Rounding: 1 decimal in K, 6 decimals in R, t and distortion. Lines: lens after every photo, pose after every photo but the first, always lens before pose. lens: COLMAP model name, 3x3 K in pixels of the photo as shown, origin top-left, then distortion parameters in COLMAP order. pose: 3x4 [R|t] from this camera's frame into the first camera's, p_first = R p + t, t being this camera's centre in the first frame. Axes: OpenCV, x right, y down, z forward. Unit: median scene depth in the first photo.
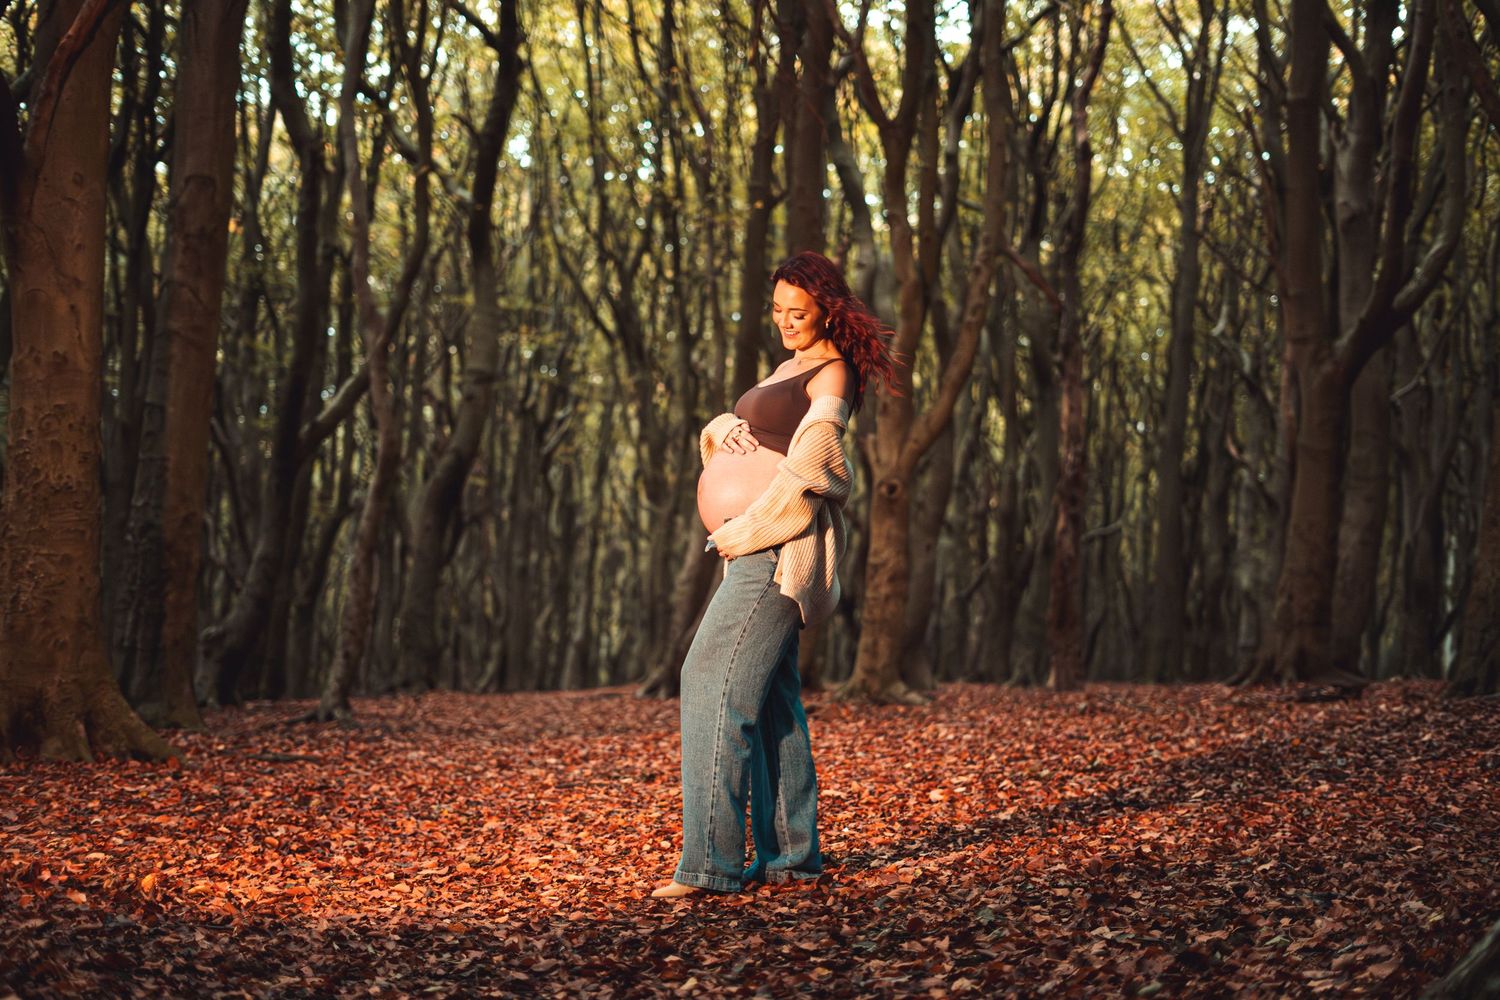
lens RADIAL K [[2165.9, 0, 750.0], [0, 2165.9, 500.0], [0, 0, 1]] dist [-0.024589, 0.052673]
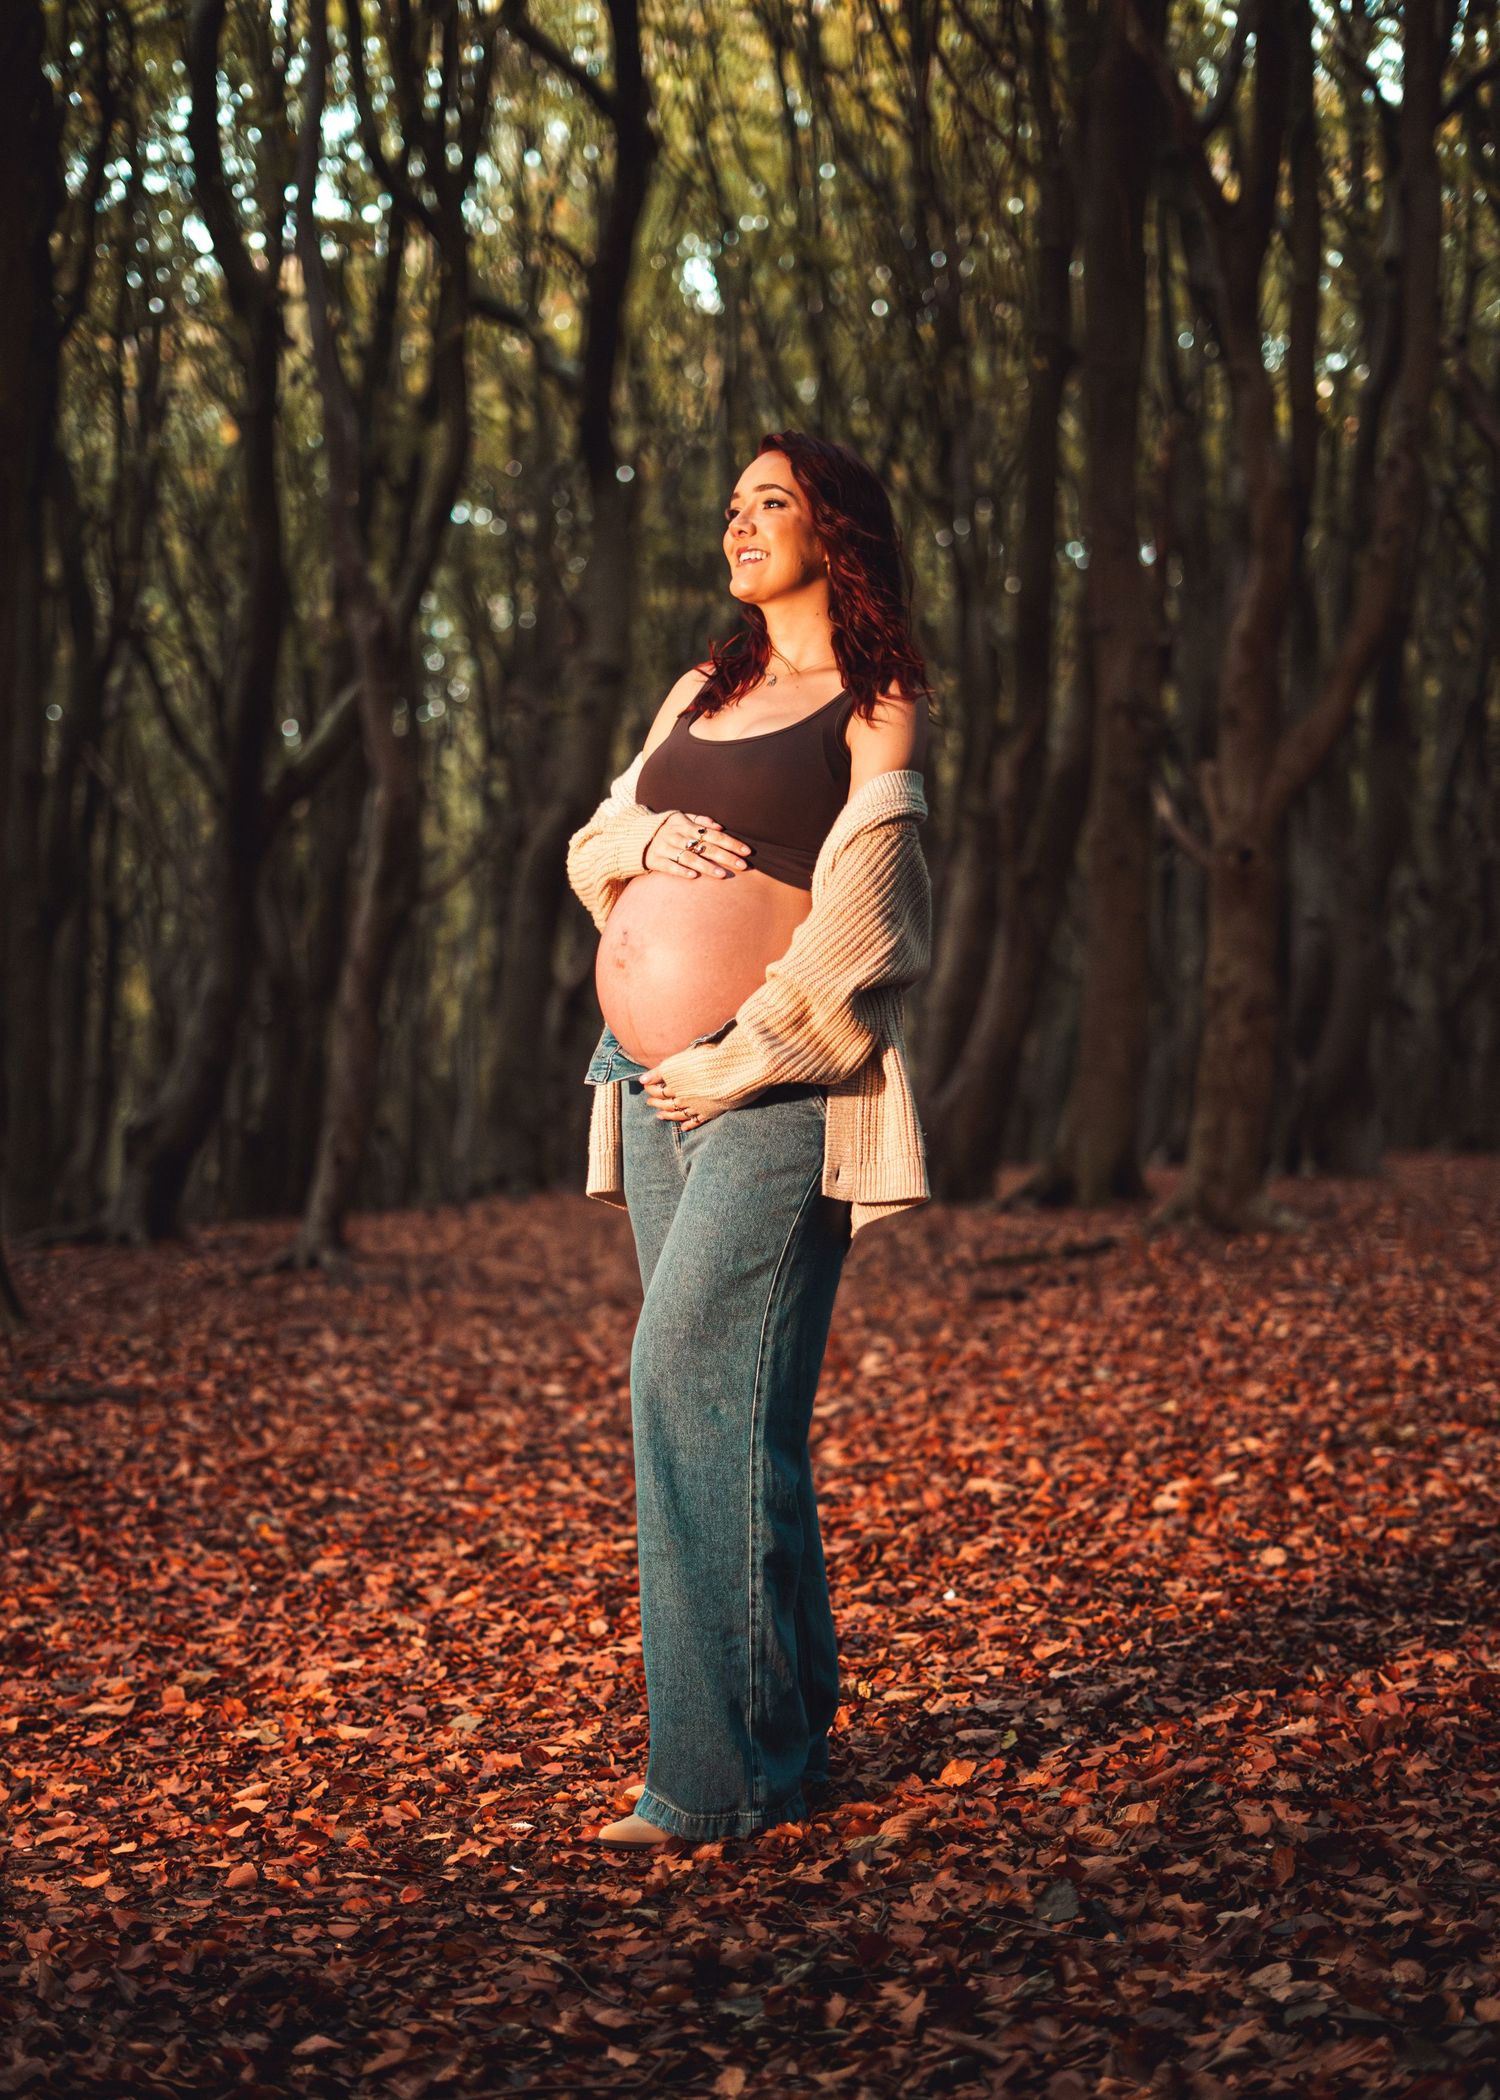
lens RADIAL K [[3452.2, 0, 750.1], [0, 3452.2, 1131.6], [0, 0, 1]] dist [-0.031955, -0.073817]
pose [[0.993543, -0.019783, -0.111715, 0.072234], [0.028848, 0.996368, 0.080113, -0.019274], [0.109724, -0.082818, 0.990506, 0.153010]]
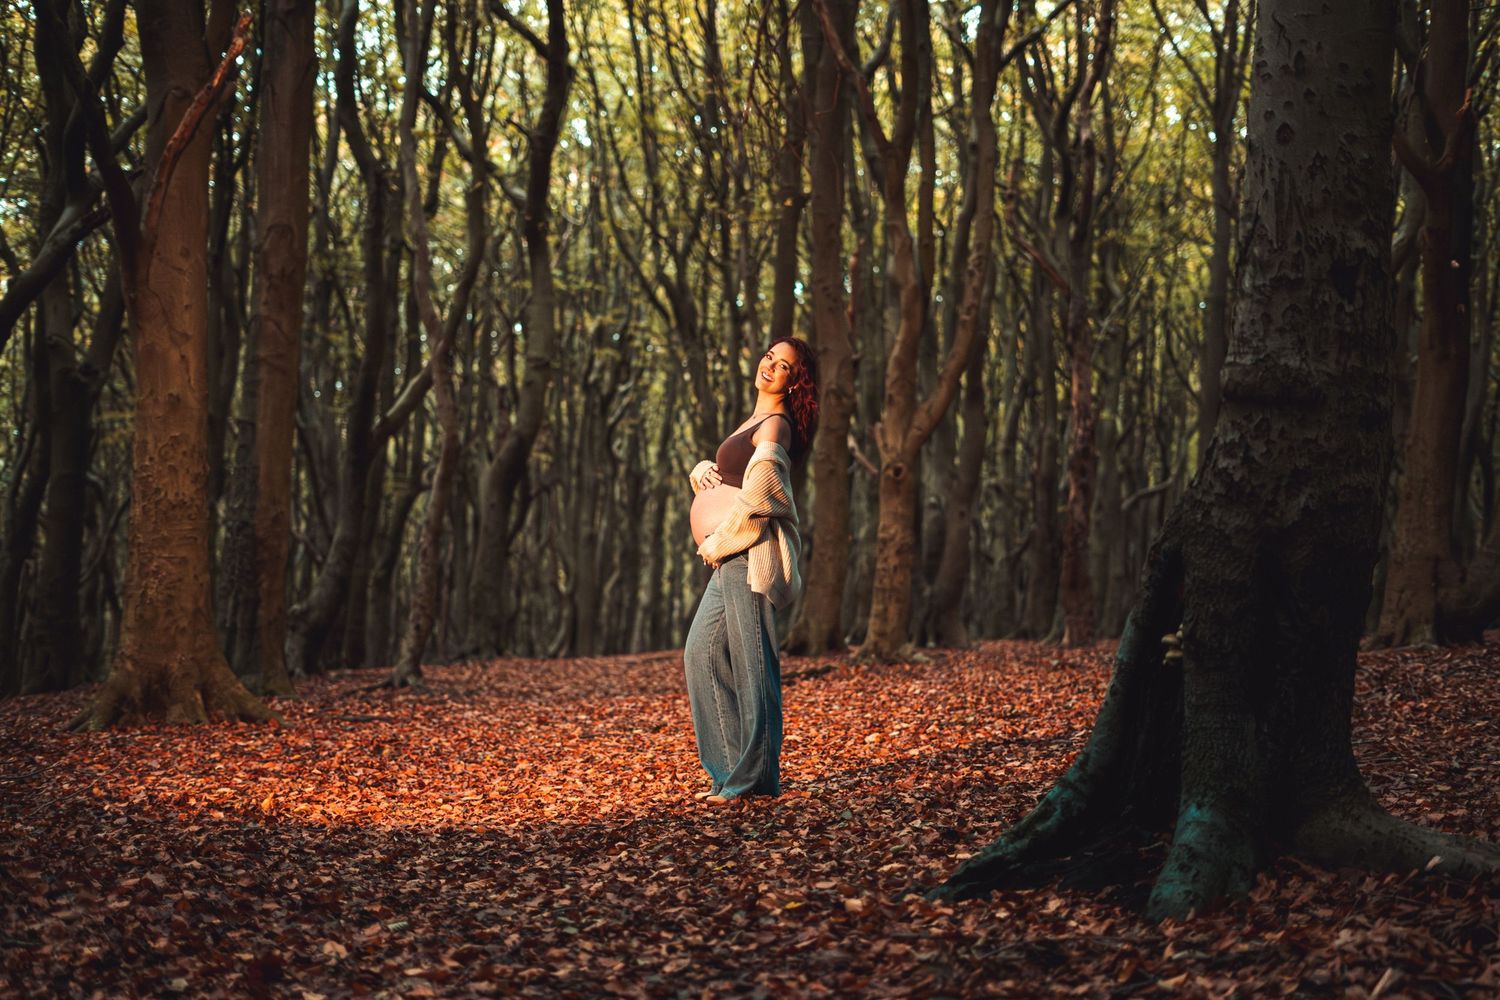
lens RADIAL K [[2165.9, 0, 750.0], [0, 2165.9, 500.0], [0, 0, 1]] dist [-0.024589, 0.052673]
pose [[0.999199, -0.020160, -0.034558, 0.055491], [0.020812, 0.999610, 0.018619, -0.025554], [0.034169, -0.019323, 0.999229, -0.243775]]
